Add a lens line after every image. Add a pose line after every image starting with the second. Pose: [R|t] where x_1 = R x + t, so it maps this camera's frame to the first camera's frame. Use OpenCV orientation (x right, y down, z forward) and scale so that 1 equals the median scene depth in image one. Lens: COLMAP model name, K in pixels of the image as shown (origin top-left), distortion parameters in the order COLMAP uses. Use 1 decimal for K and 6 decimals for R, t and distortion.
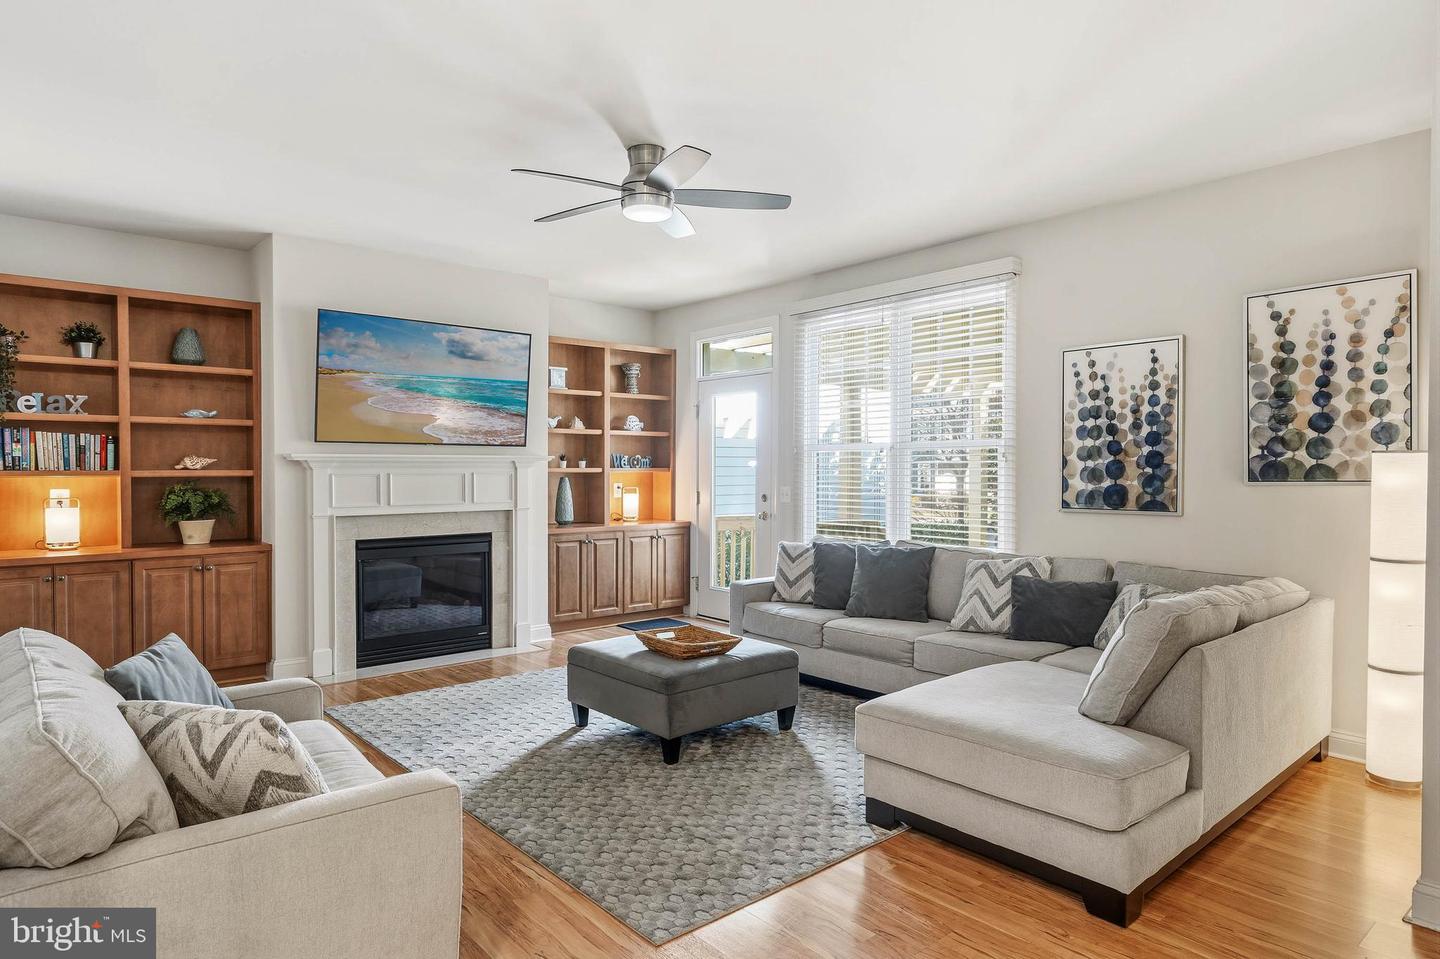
lens RADIAL K [[845.5, 0, 733.0], [0, 845.5, 483.0], [0, 0, 1]] dist [0.009823, -0.001224]
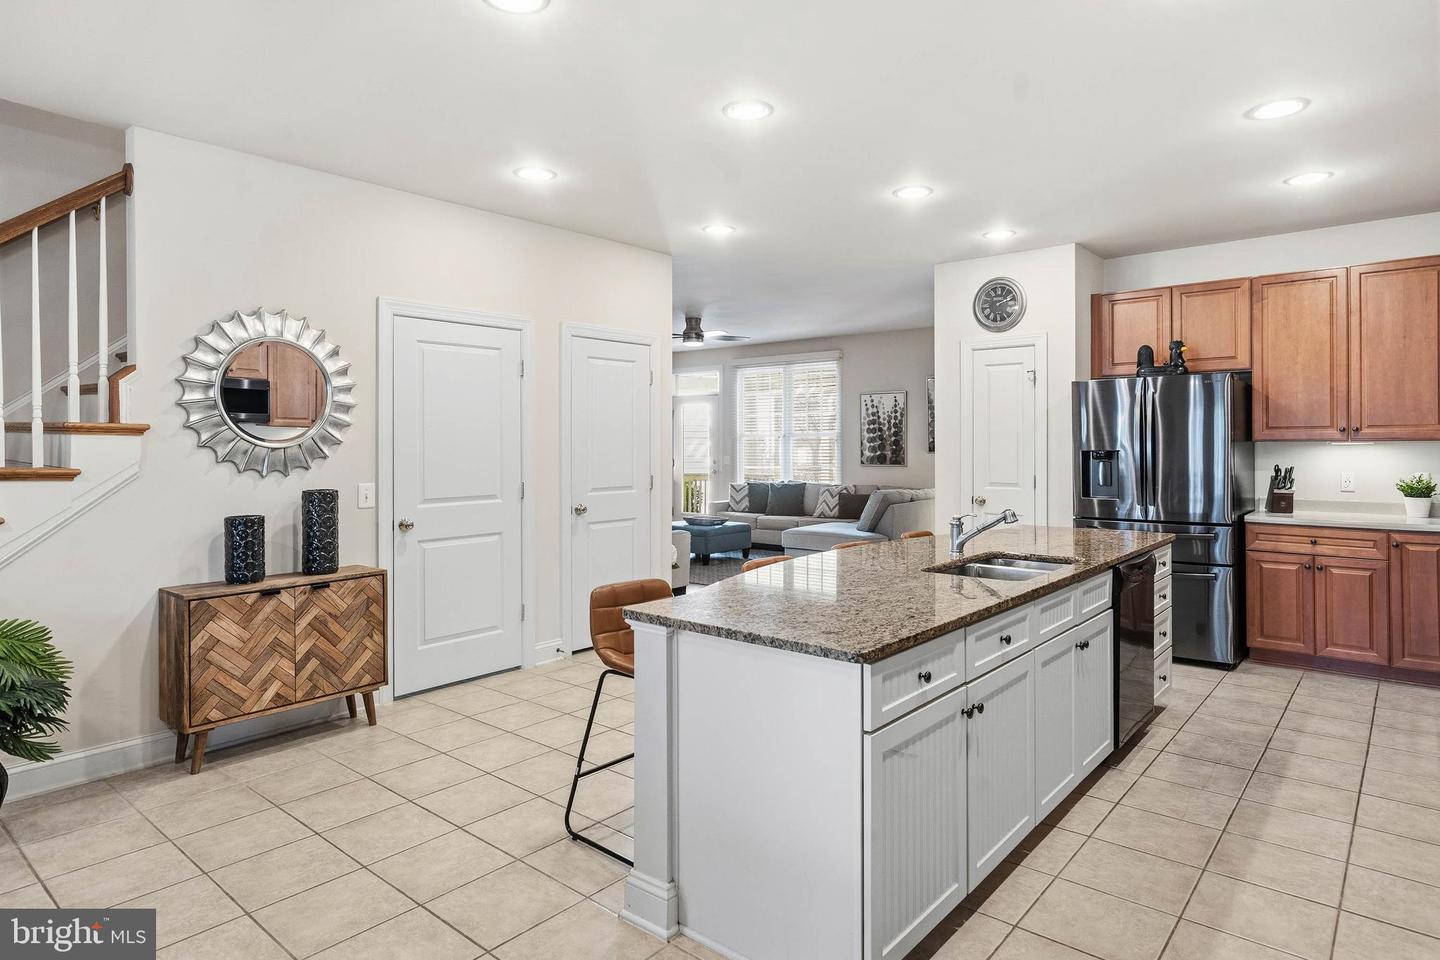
lens RADIAL K [[819.0, 0, 719.0], [0, 819.0, 439.4], [0, 0, 1]] dist [0.000033, 0.004723]
pose [[0.988789, -0.003815, 0.149269, -0.316479], [0.007185, 0.999731, -0.022043, 0.009485], [-0.149145, 0.022869, 0.988551, -1.125805]]
